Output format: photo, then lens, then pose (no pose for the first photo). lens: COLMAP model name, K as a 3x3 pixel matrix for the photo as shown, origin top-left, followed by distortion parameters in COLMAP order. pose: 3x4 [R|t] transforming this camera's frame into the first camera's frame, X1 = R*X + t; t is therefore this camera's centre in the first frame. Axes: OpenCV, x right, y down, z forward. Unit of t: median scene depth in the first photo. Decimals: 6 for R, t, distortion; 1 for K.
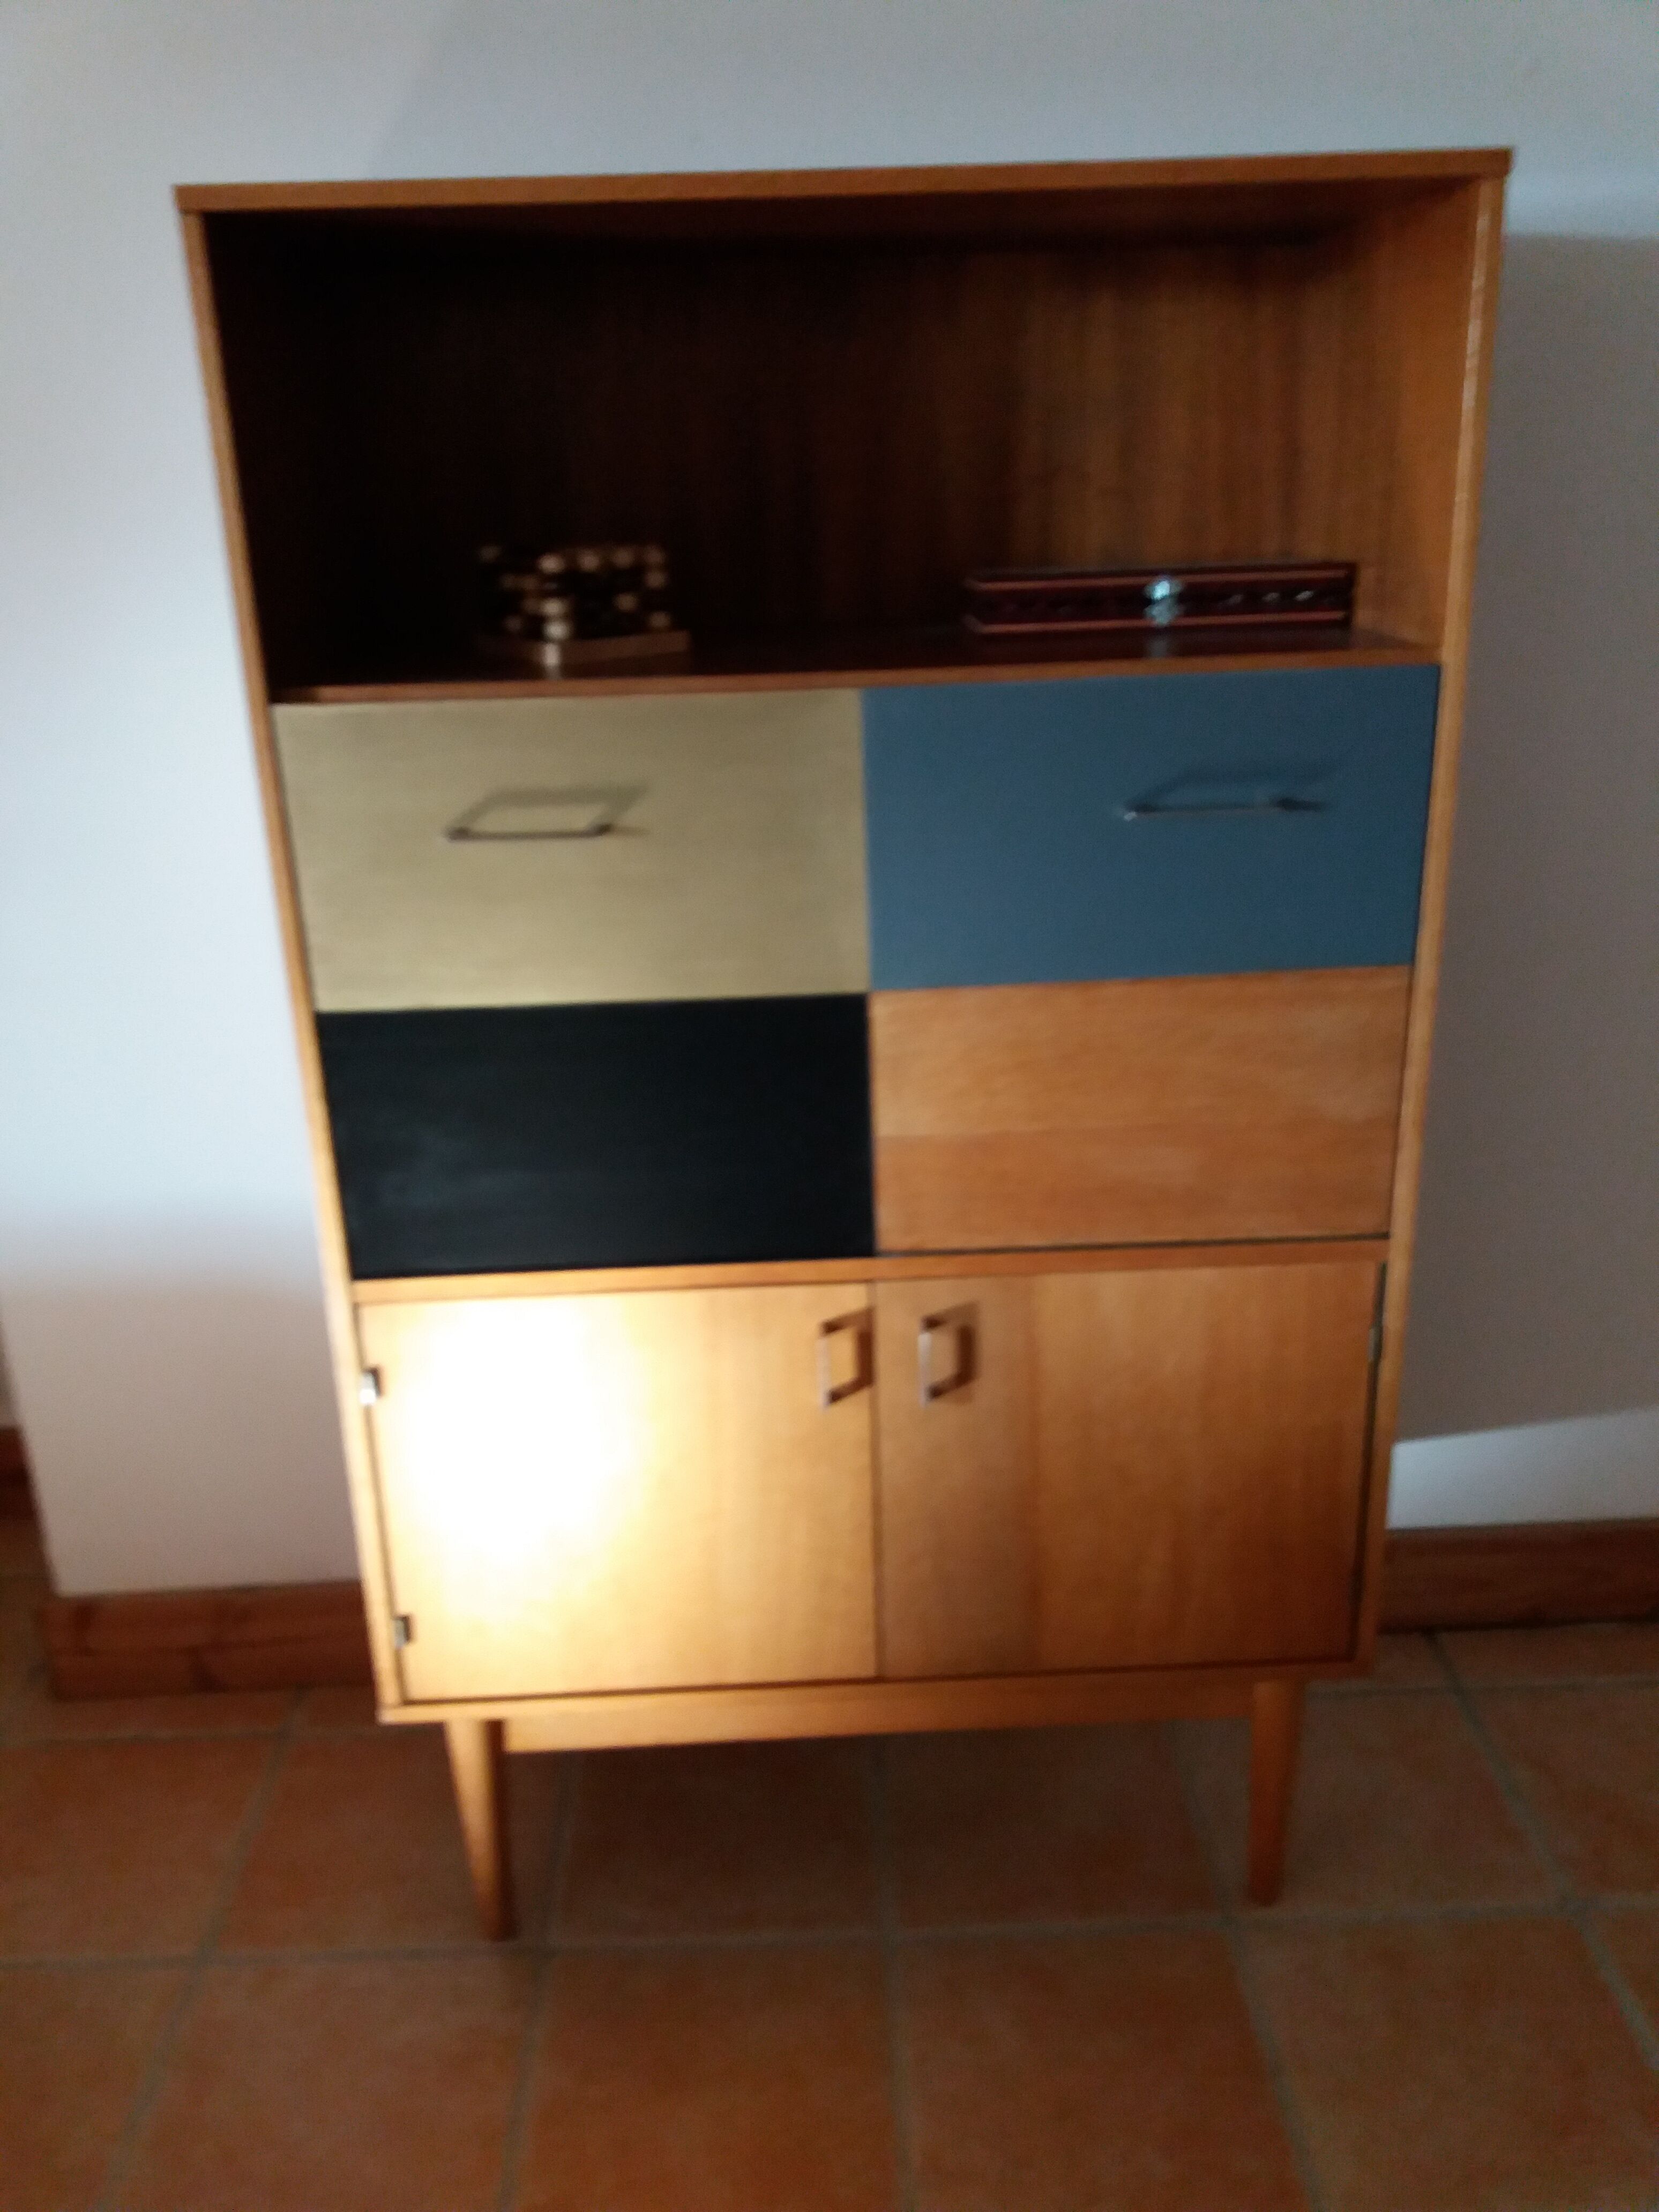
lens RADIAL K [[1817.3, 0, 829.5], [0, 1817.3, 1111.1], [0, 0, 1]] dist [-0.005679, -0.005783]
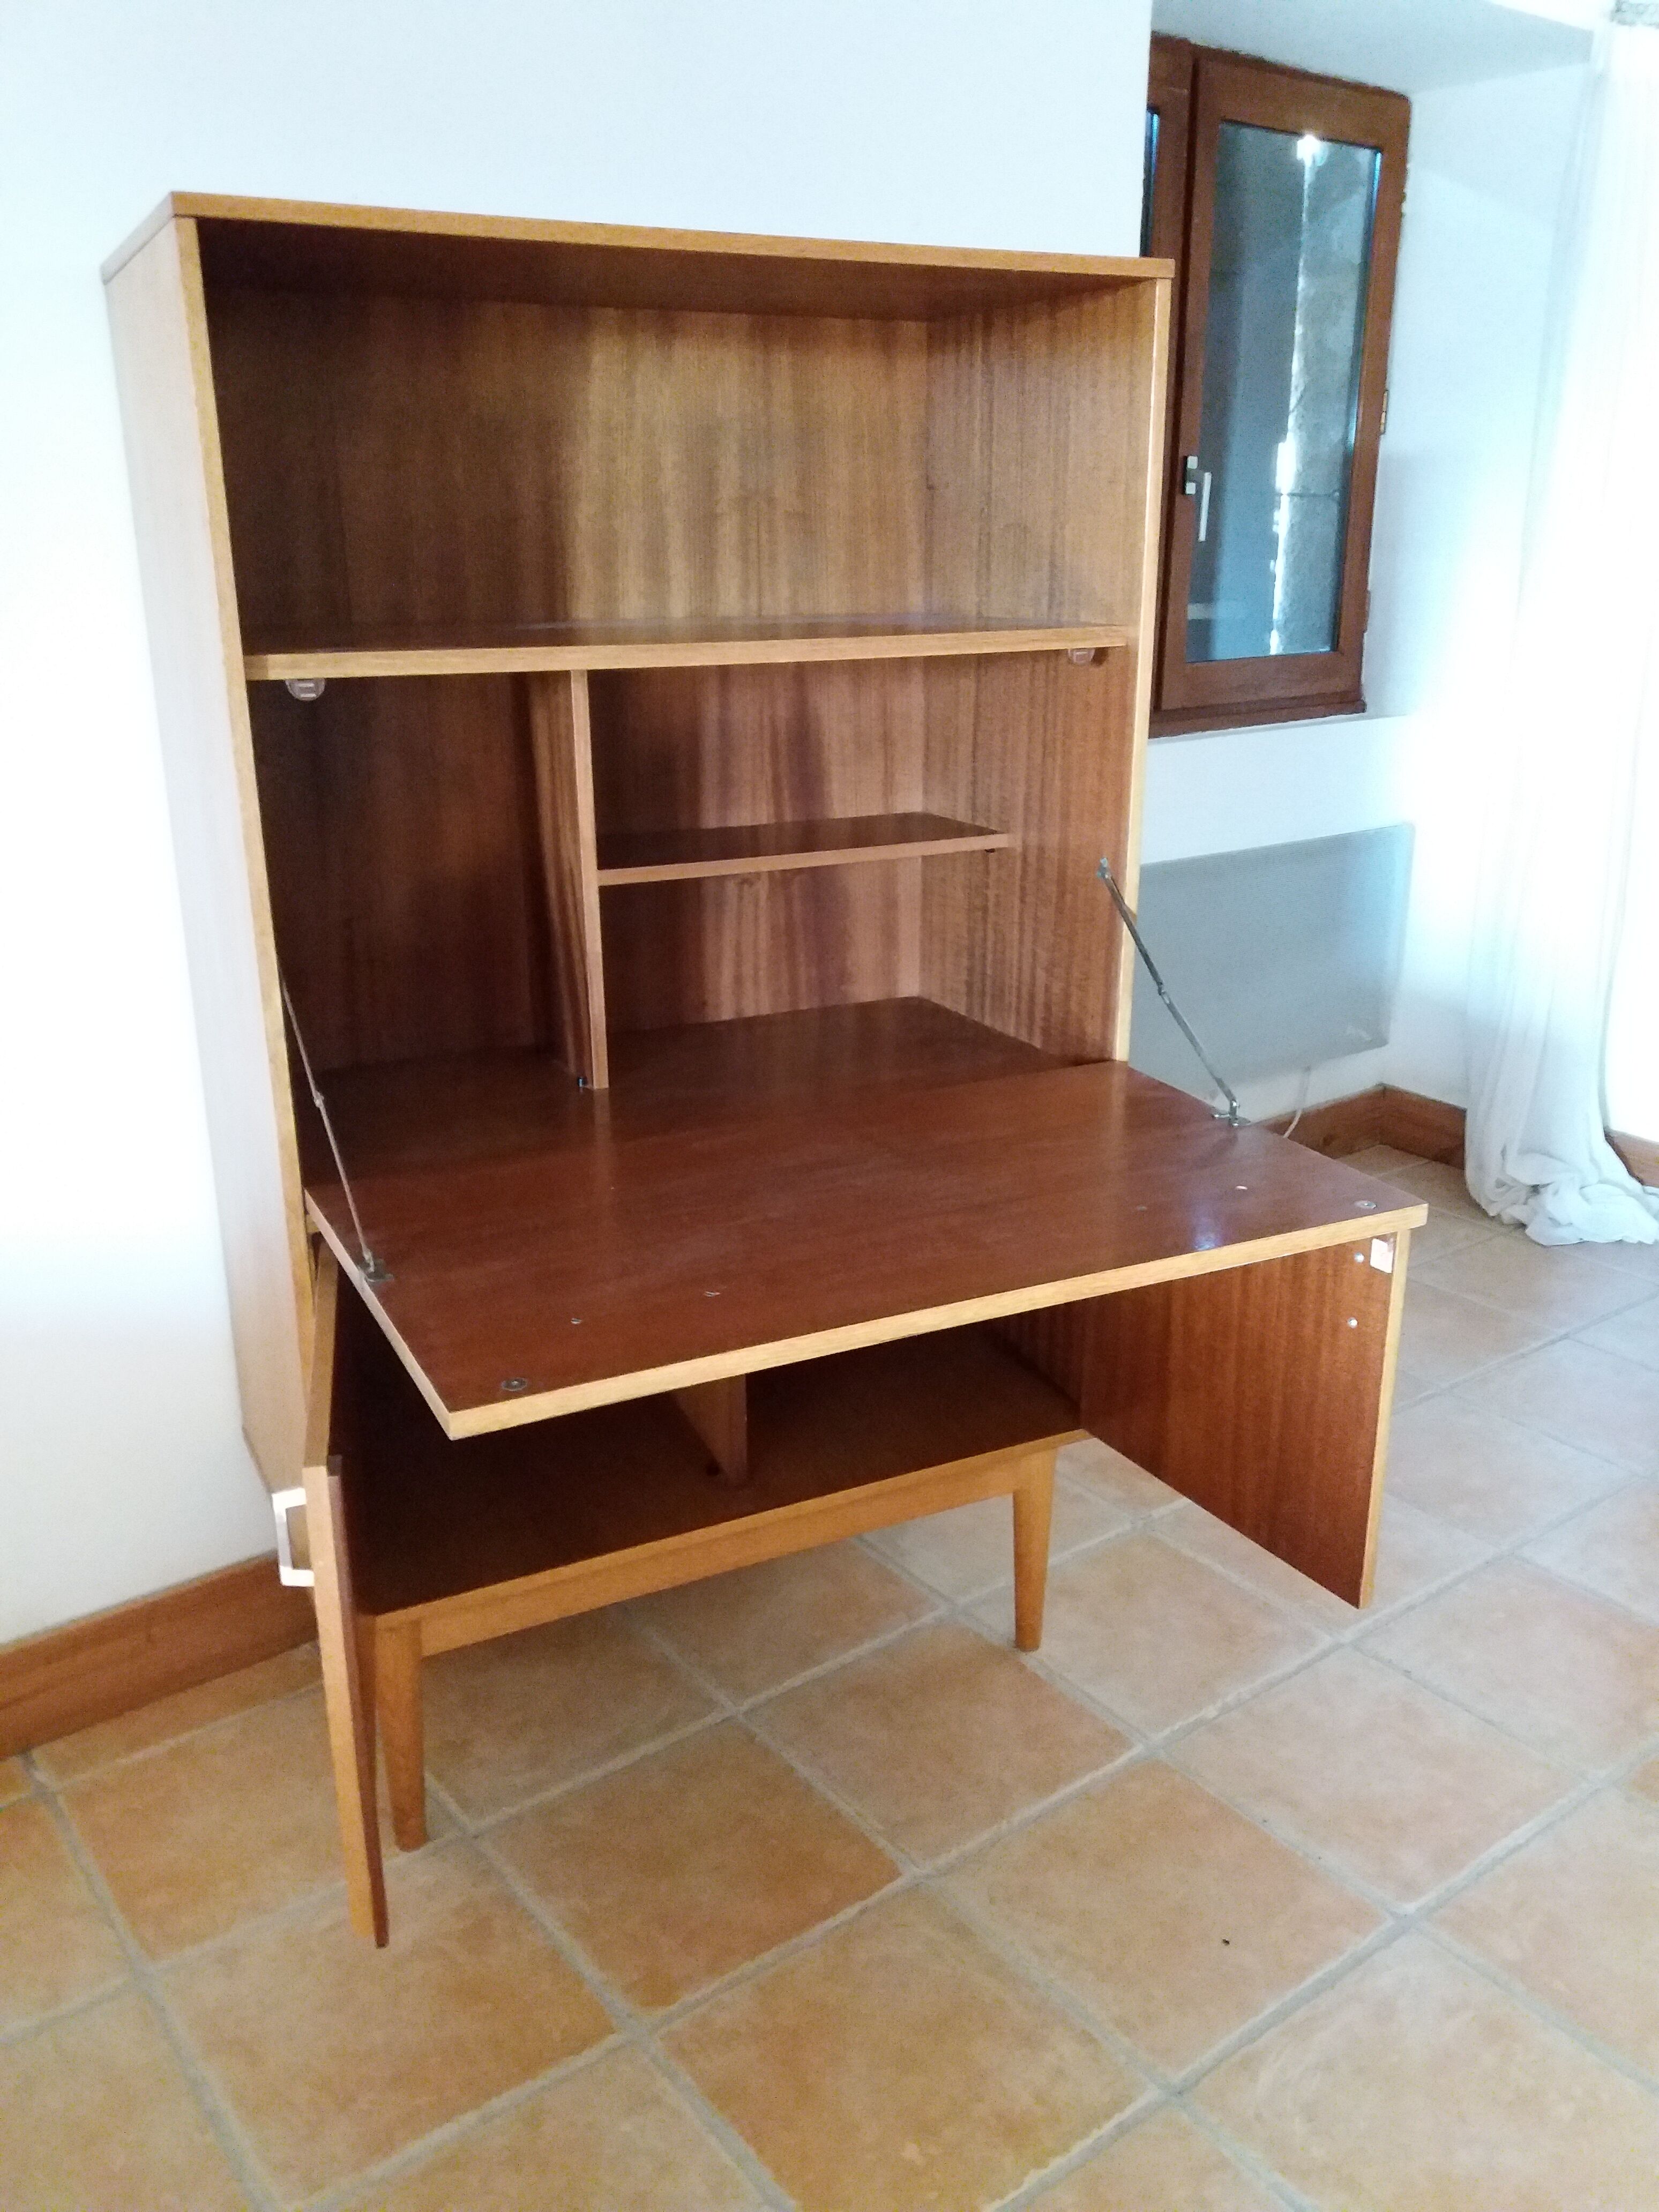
lens RADIAL K [[1795.5, 0, 829.5], [0, 1795.5, 1106.0], [0, 0, 1]] dist [0.007335, -0.013151]
pose [[0.813605, -0.155901, 0.560127, -0.602074], [0.179532, 0.983666, 0.013009, 0.071150], [-0.553006, 0.089977, 0.828305, -0.049964]]
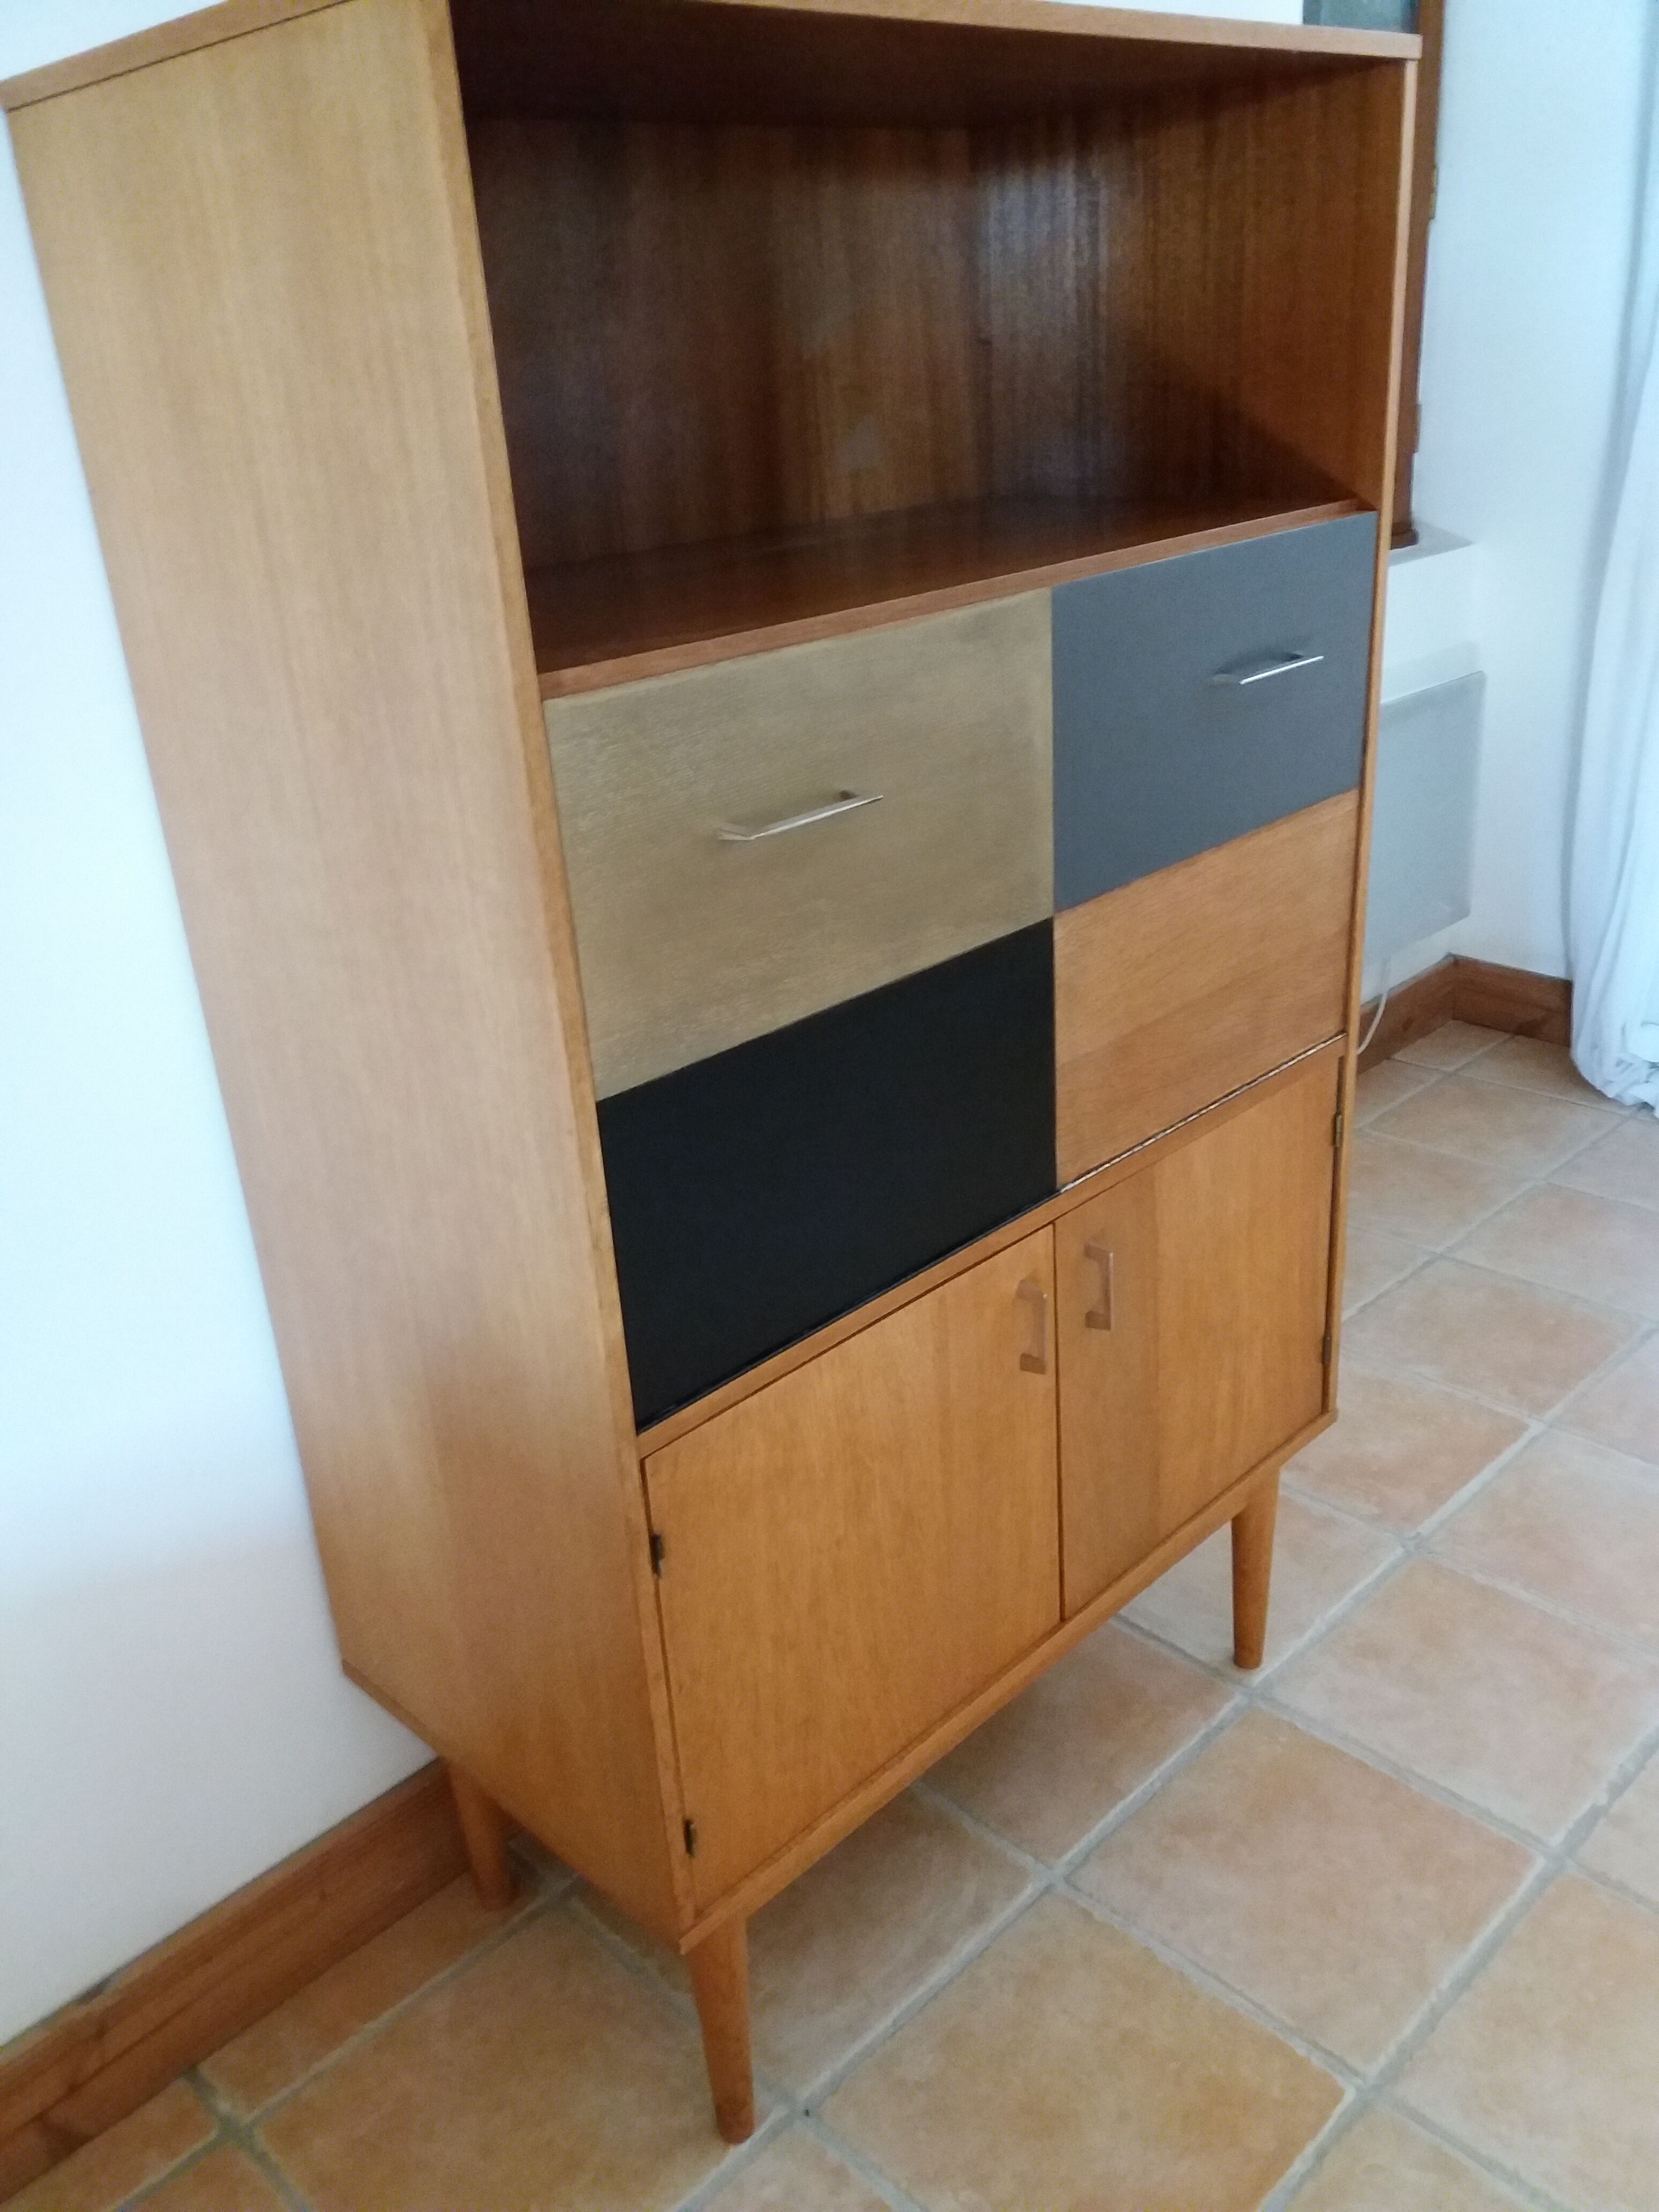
lens RADIAL K [[1846.4, 0, 817.6], [0, 1846.4, 1088.6], [0, 0, 1]] dist [-0.096640, 0.140677]
pose [[0.733499, -0.279923, 0.619372, -0.642597], [0.270166, 0.956251, 0.112227, -0.112224], [-0.623690, 0.085015, 0.777035, 0.329702]]
